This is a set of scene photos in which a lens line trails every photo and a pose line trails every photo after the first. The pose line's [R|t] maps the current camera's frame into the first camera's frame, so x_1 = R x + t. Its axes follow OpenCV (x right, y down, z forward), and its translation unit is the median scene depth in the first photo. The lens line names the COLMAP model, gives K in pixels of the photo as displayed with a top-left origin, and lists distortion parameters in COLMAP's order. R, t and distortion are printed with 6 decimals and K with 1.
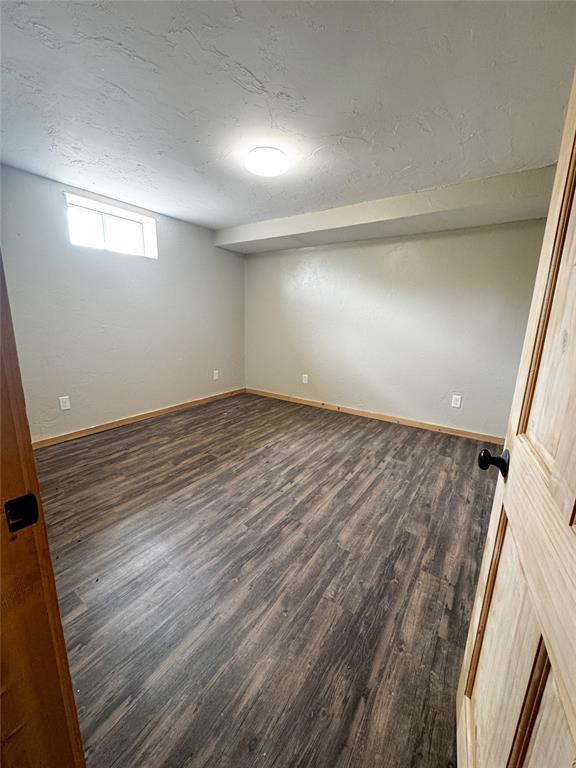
lens RADIAL K [[306.1, 0, 288.0], [0, 306.1, 384.0], [0, 0, 1]] dist [-0.003090, 0.000376]
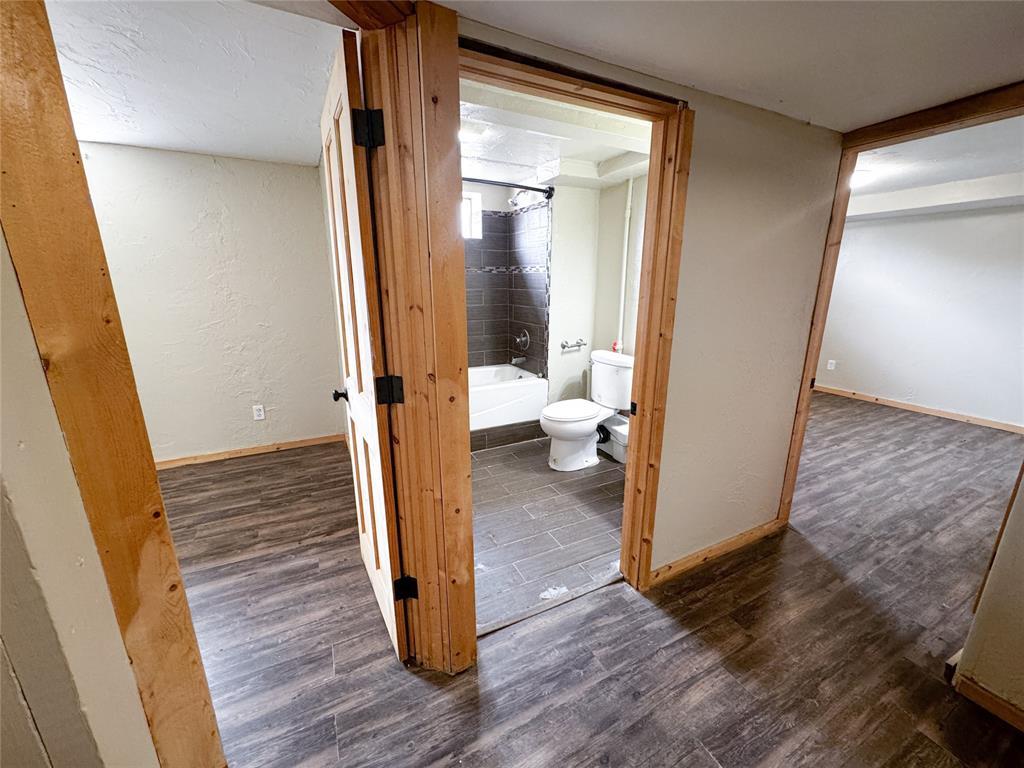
lens RADIAL K [[408.1, 0, 512.0], [0, 408.1, 384.0], [0, 0, 1]] dist [-0.003090, 0.000376]
pose [[0.876112, 0.092798, -0.473092, -0.353253], [-0.079533, 0.995675, 0.048018, 0.103314], [0.475502, -0.004443, 0.879703, -0.938876]]
